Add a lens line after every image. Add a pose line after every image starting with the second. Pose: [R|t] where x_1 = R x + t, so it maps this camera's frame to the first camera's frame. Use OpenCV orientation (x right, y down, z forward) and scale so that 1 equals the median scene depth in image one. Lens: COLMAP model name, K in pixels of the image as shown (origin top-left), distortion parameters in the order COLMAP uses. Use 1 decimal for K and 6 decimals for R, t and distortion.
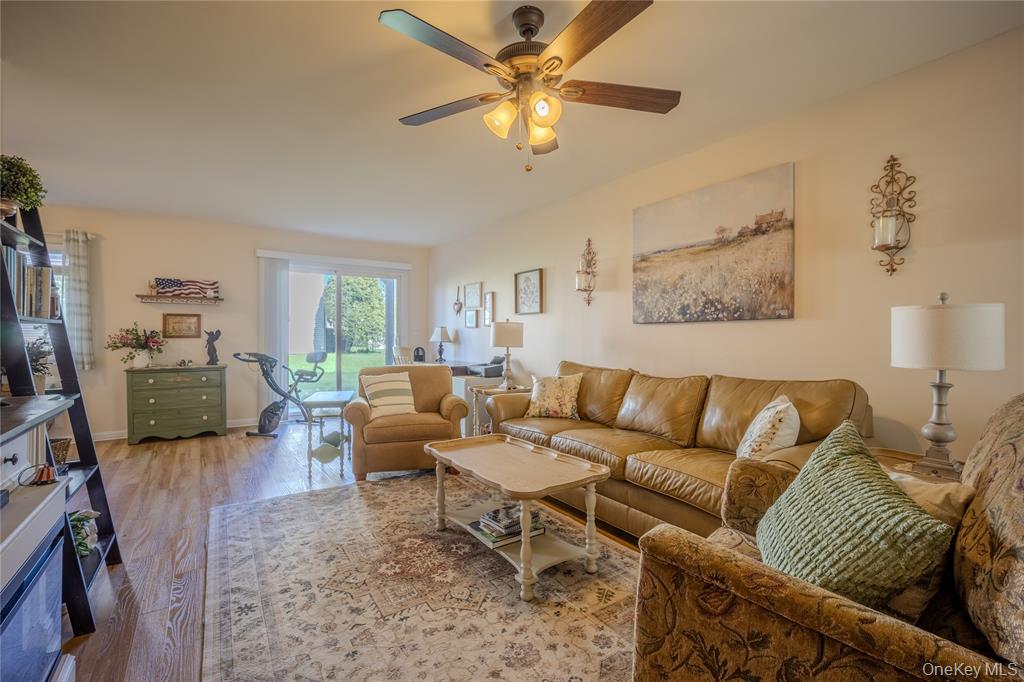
lens RADIAL K [[456.9, 0, 516.2], [0, 456.9, 336.9], [0, 0, 1]] dist [-0.008637, 0.001946]
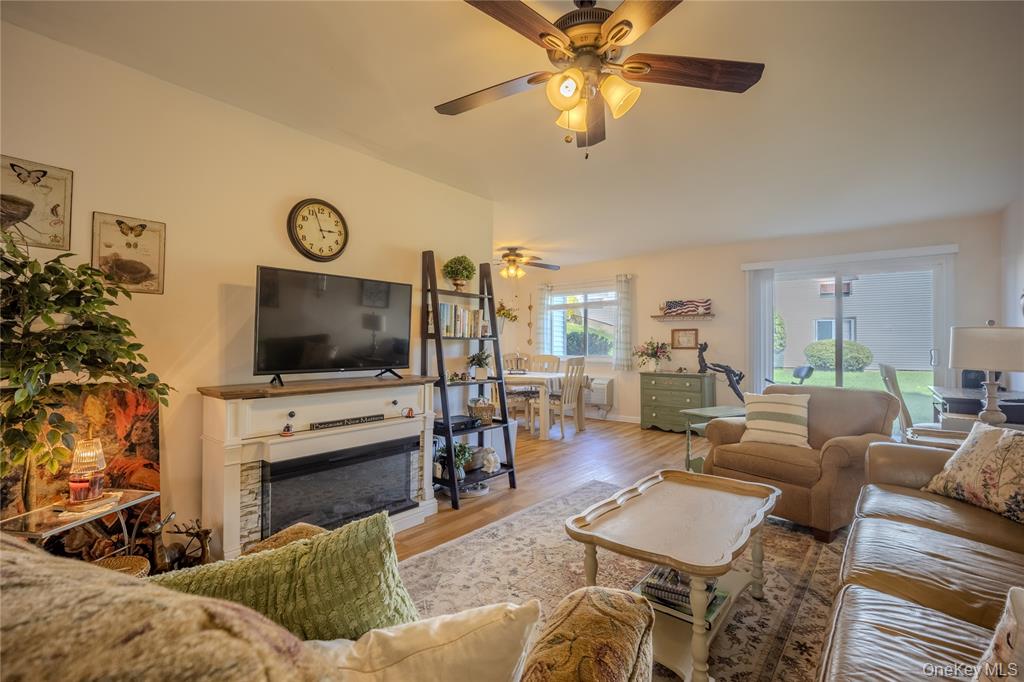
lens RADIAL K [[456.9, 0, 511.9], [0, 456.9, 337.8], [0, 0, 1]] dist [-0.008637, 0.001946]
pose [[0.282828, -0.014278, -0.959064, 0.454627], [-0.008468, 0.999813, -0.017382, -0.004154], [0.959133, 0.013037, 0.282655, 0.348999]]
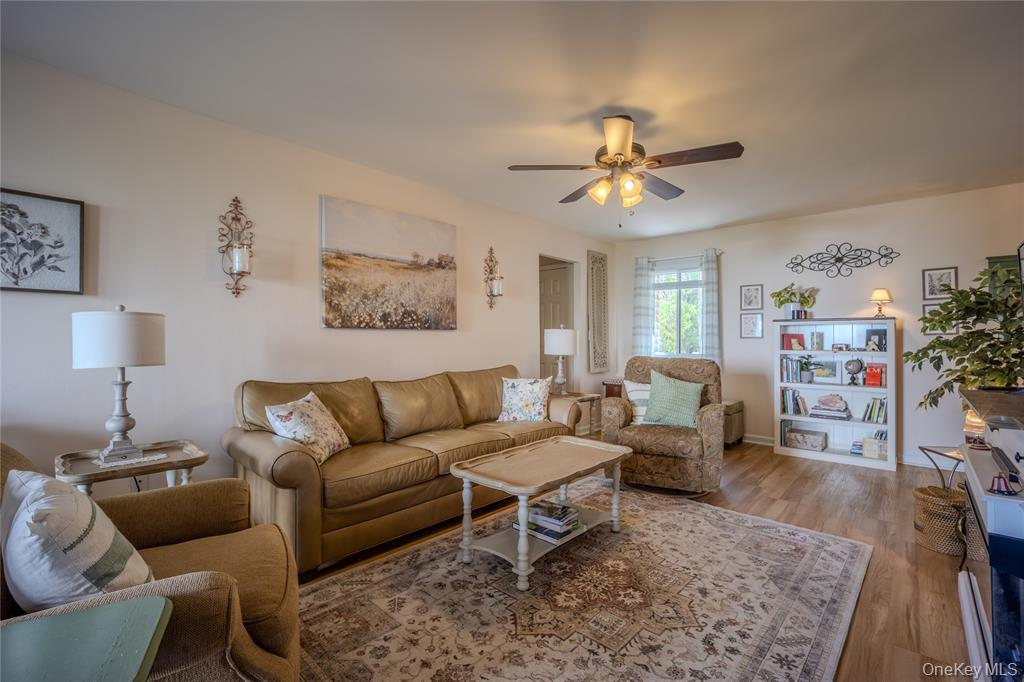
lens RADIAL K [[456.9, 0, 511.7], [0, 456.9, 337.1], [0, 0, 1]] dist [-0.008637, 0.001946]
pose [[-0.237297, 0.006398, 0.971416, -0.718319], [0.000154, 0.999979, -0.006548, -0.005361], [-0.971437, -0.001405, -0.237293, 0.934790]]
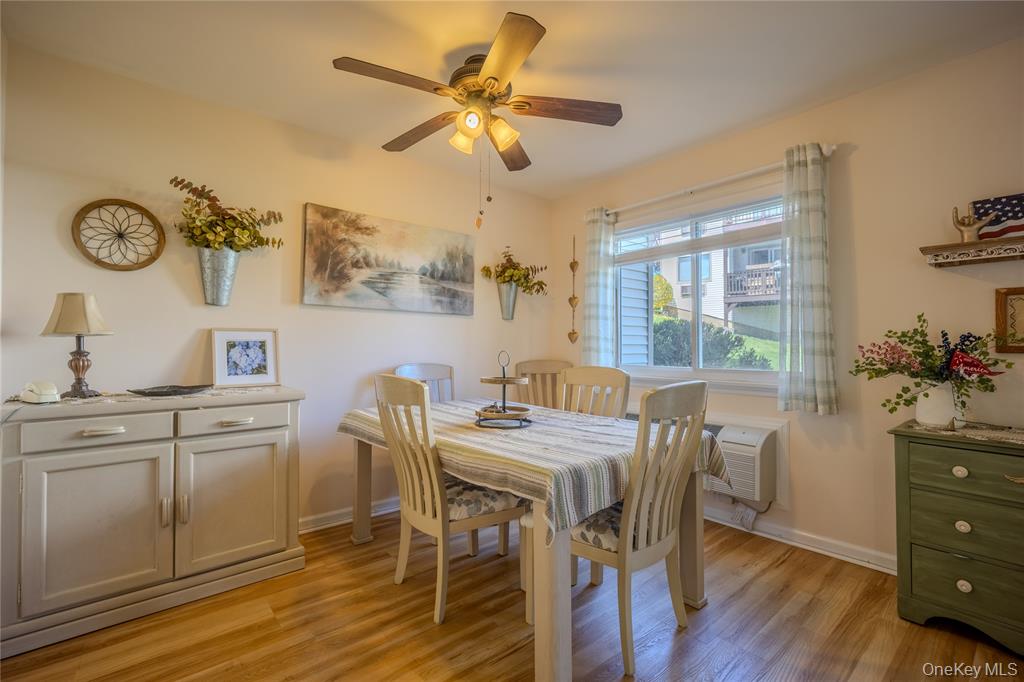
lens RADIAL K [[456.9, 0, 512.3], [0, 456.9, 337.8], [0, 0, 1]] dist [-0.008637, 0.001946]
pose [[0.094143, -0.013245, -0.995471, -0.661872], [-0.005877, 0.999887, -0.013860, -0.003978], [0.995541, 0.007155, 0.094055, 0.849737]]
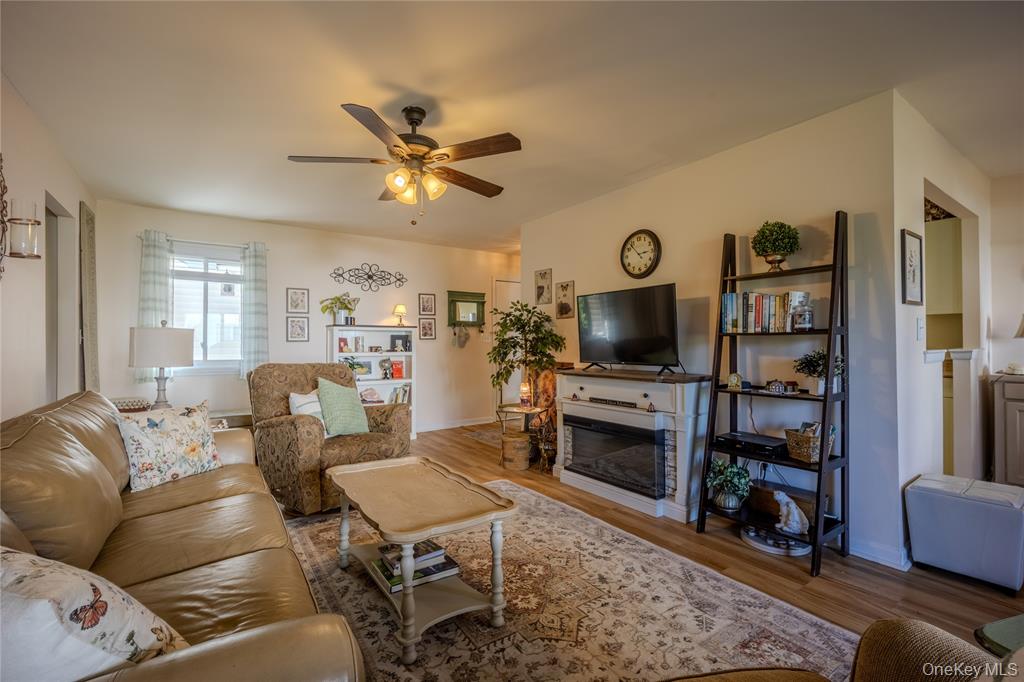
lens RADIAL K [[456.9, 0, 516.1], [0, 456.9, 337.9], [0, 0, 1]] dist [-0.008637, 0.001946]
pose [[-0.999944, 0.003837, -0.009846, -0.147052], [0.003923, 0.999954, -0.008740, -0.008079], [0.009812, -0.008778, -0.999913, 1.318058]]
